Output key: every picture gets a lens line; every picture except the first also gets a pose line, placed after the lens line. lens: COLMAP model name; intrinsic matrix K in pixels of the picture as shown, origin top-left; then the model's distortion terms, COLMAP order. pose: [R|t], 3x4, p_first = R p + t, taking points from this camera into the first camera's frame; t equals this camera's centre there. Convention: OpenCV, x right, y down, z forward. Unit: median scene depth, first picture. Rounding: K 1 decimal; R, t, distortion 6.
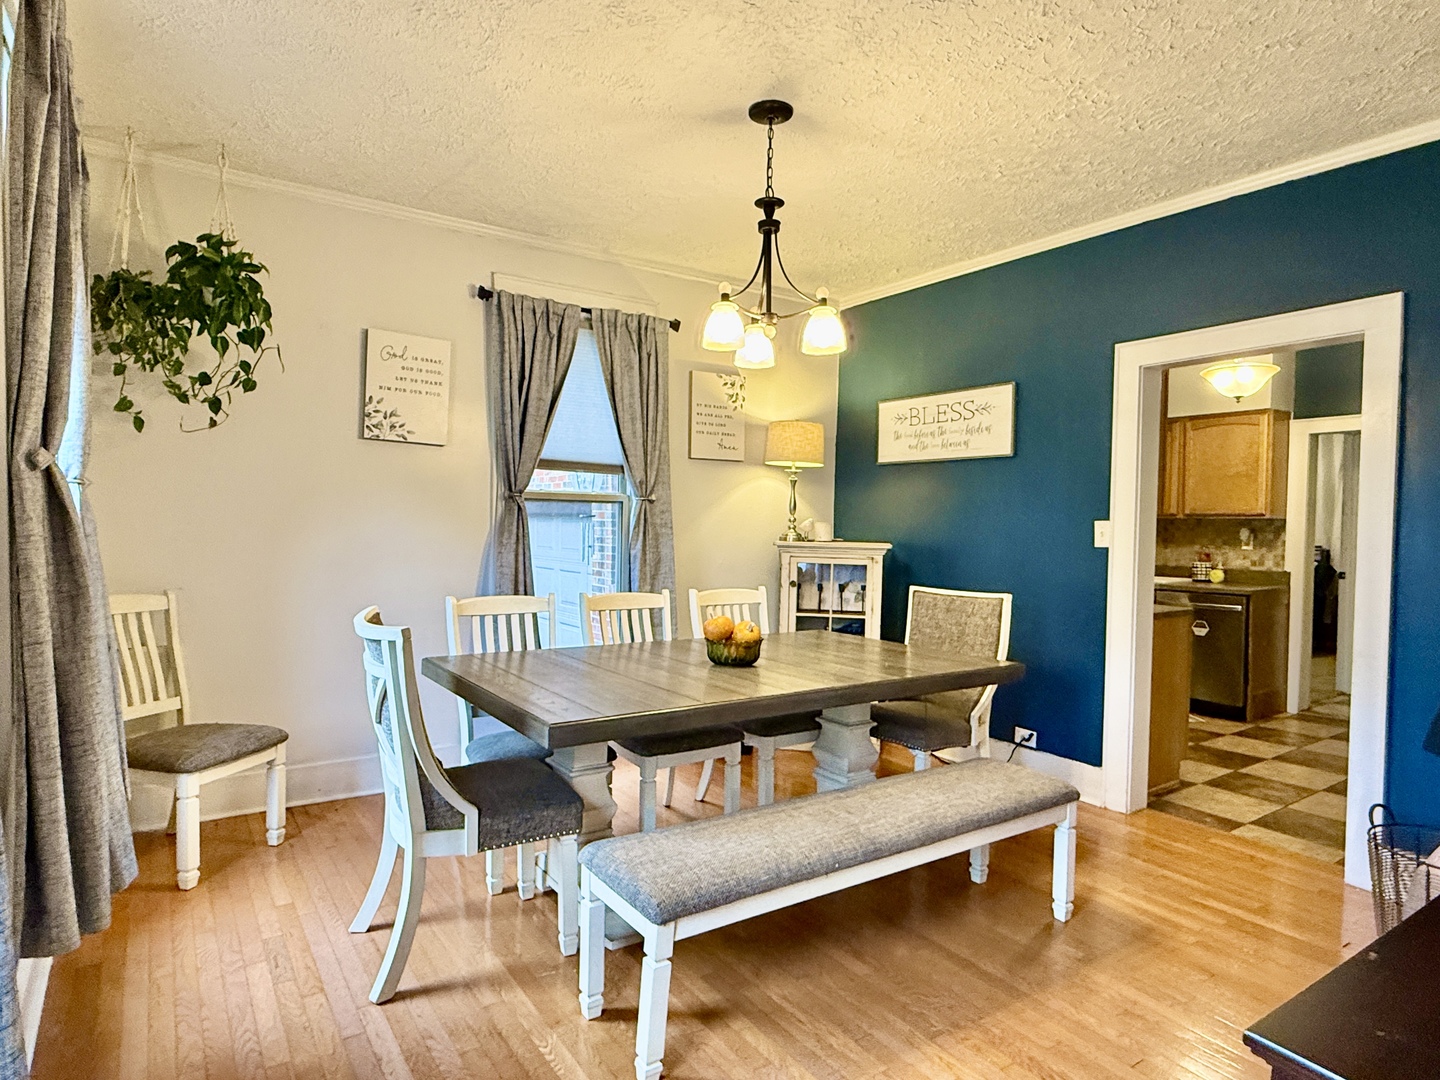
lens RADIAL K [[837.6, 0, 720.0], [0, 837.6, 540.0], [0, 0, 1]] dist [-0.007067, 0.000313]
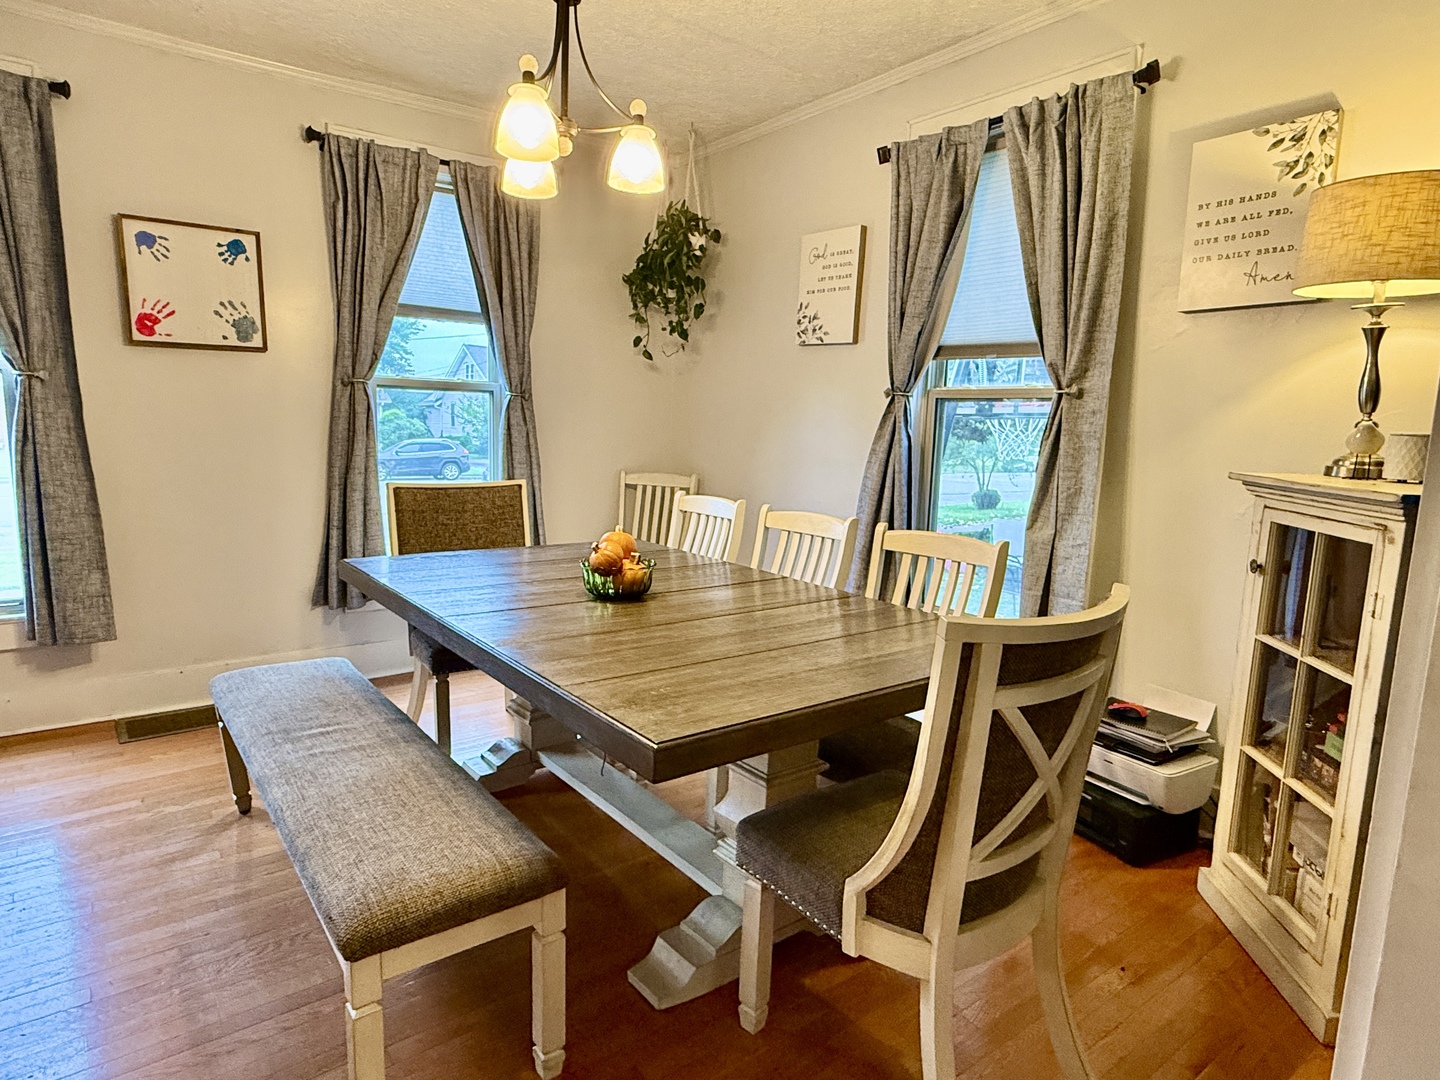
lens RADIAL K [[837.6, 0, 720.0], [0, 837.6, 540.0], [0, 0, 1]] dist [-0.007067, 0.000313]
pose [[0.052705, 0.124098, -0.990869, 0.567357], [-0.048179, 0.991409, 0.121603, -0.001698], [0.997447, 0.041330, 0.058231, 0.750999]]
